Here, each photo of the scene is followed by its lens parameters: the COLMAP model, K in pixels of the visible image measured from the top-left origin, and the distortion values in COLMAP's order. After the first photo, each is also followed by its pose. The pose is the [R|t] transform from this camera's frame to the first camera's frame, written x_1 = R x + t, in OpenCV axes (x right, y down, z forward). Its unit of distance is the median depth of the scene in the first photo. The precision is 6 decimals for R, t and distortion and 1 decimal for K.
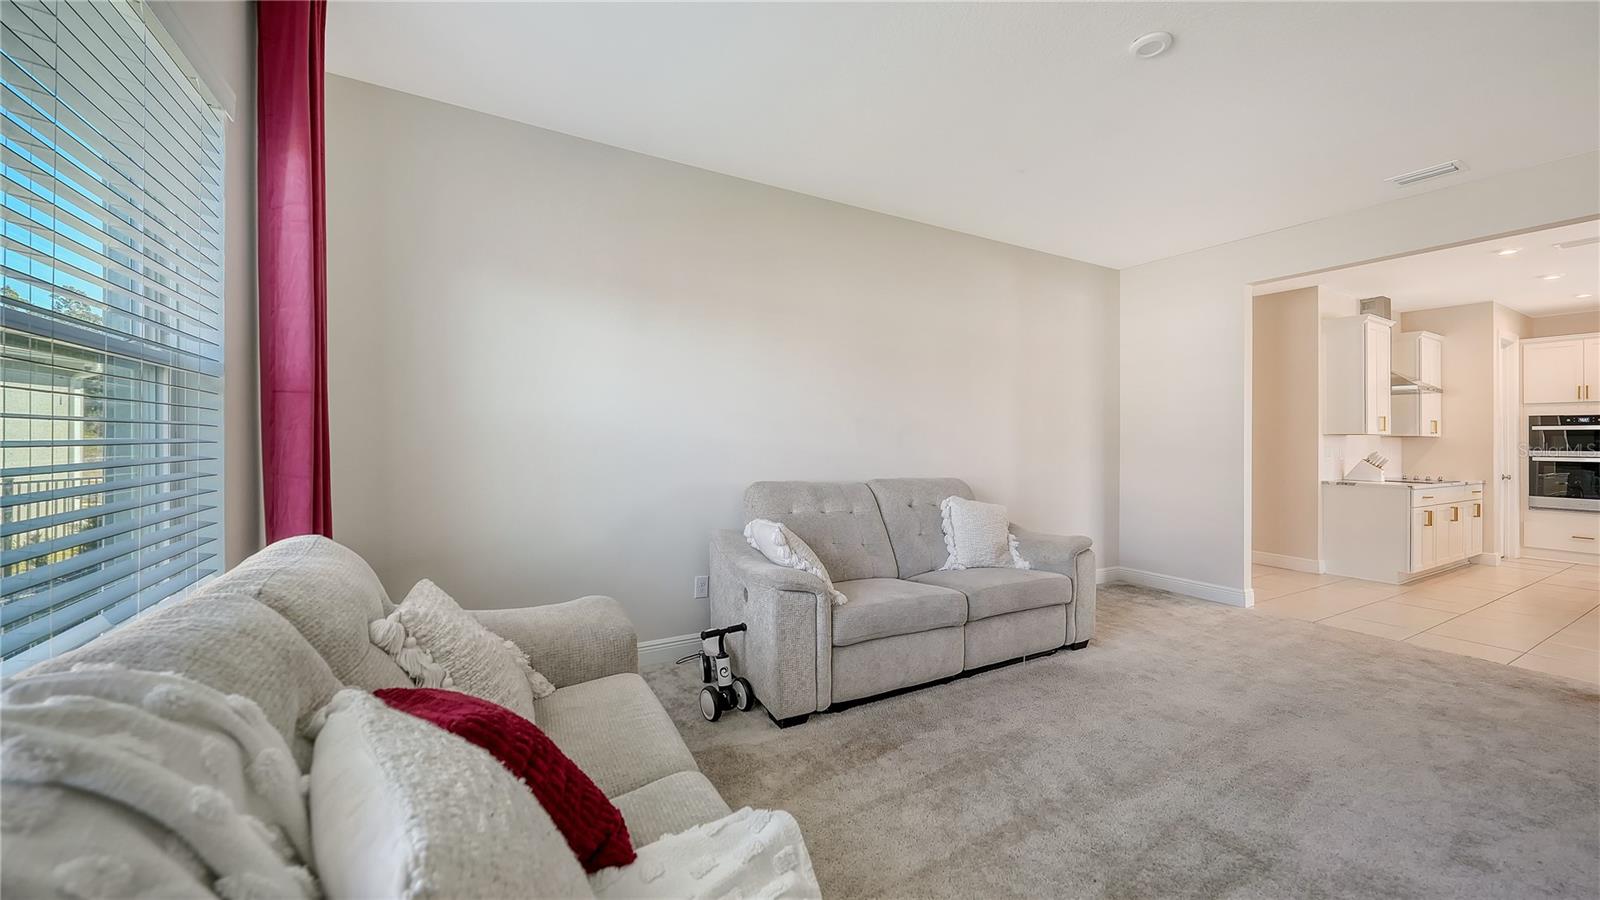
lens RADIAL K [[579.9, 0, 783.9], [0, 579.9, 437.0], [0, 0, 1]] dist [-0.007553, -0.000093]
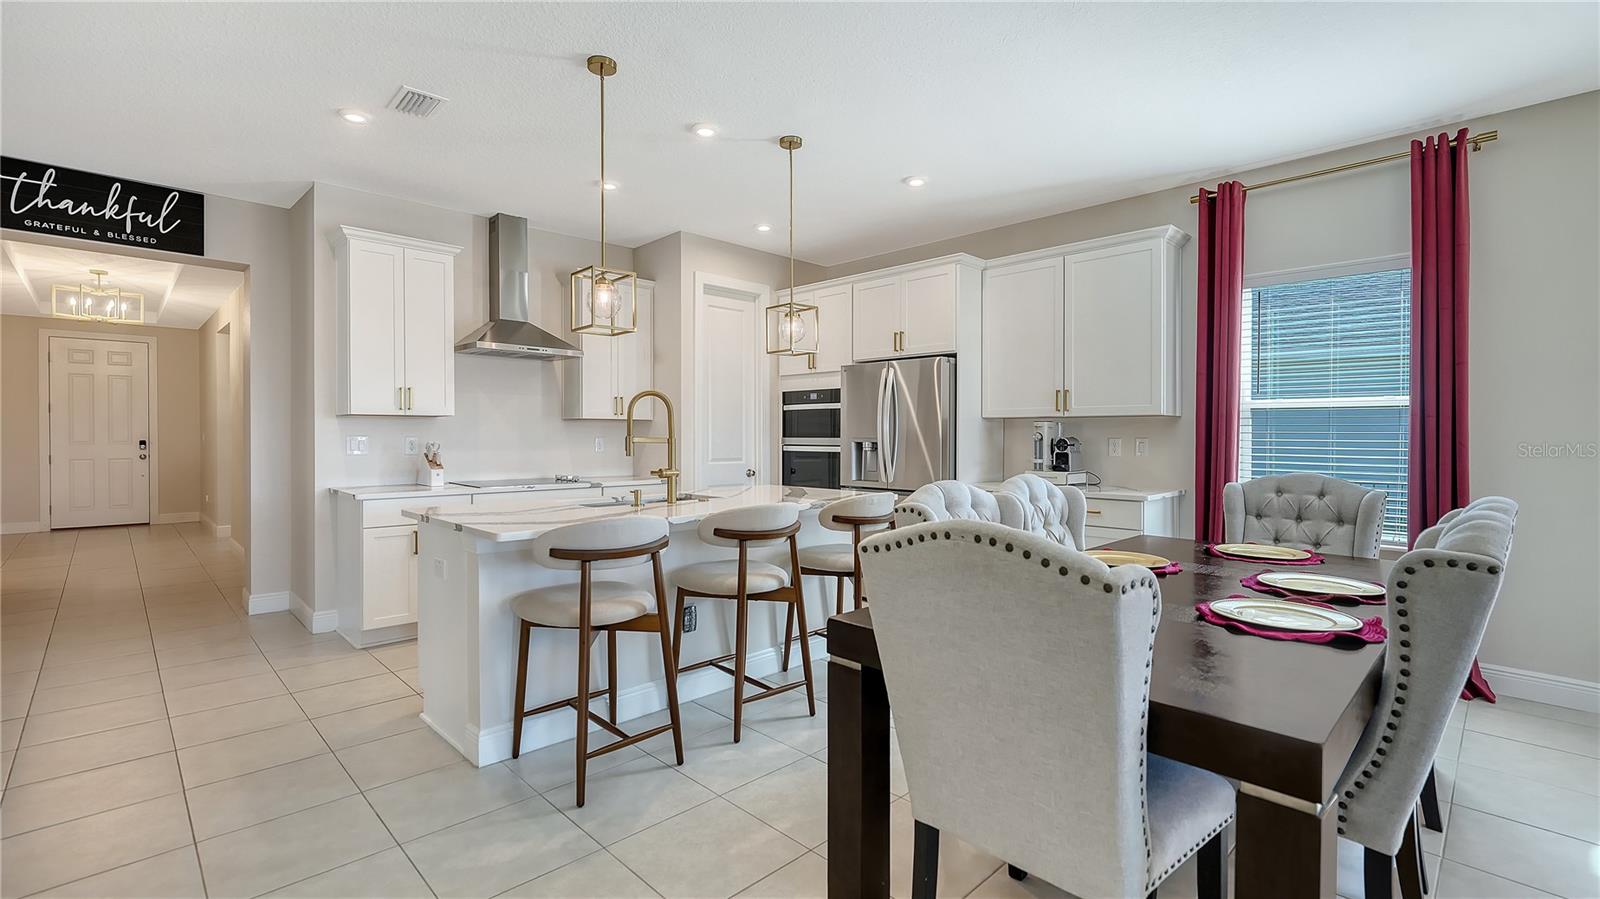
lens RADIAL K [[709.9, 0, 803.2], [0, 709.9, 445.6], [0, 0, 1]] dist [0.004208, -0.000551]
pose [[0.959859, -0.013732, 0.280145, 1.103967], [0.010090, 0.999845, 0.014439, 0.021991], [-0.280300, -0.011033, 0.959849, 0.087360]]
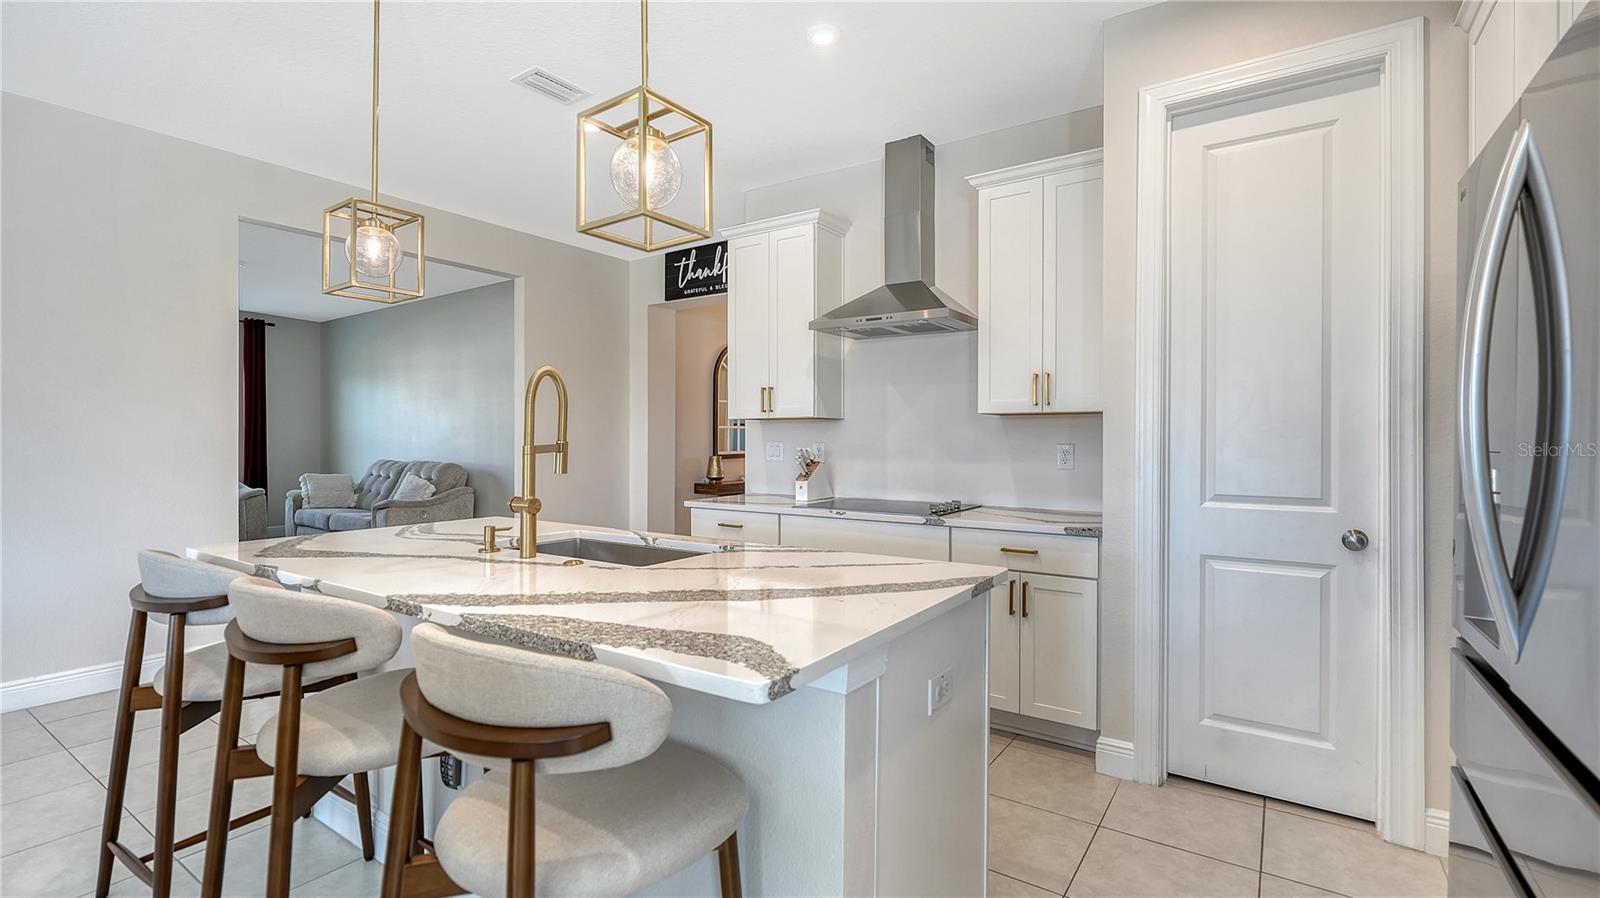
lens RADIAL K [[709.9, 0, 798.1], [0, 709.9, 448.1], [0, 0, 1]] dist [0.004208, -0.000551]
pose [[0.462936, 0.001707, -0.886390, 1.503834], [0.008358, 0.999945, 0.006290, 0.020556], [0.886352, -0.010320, 0.462896, 0.612154]]
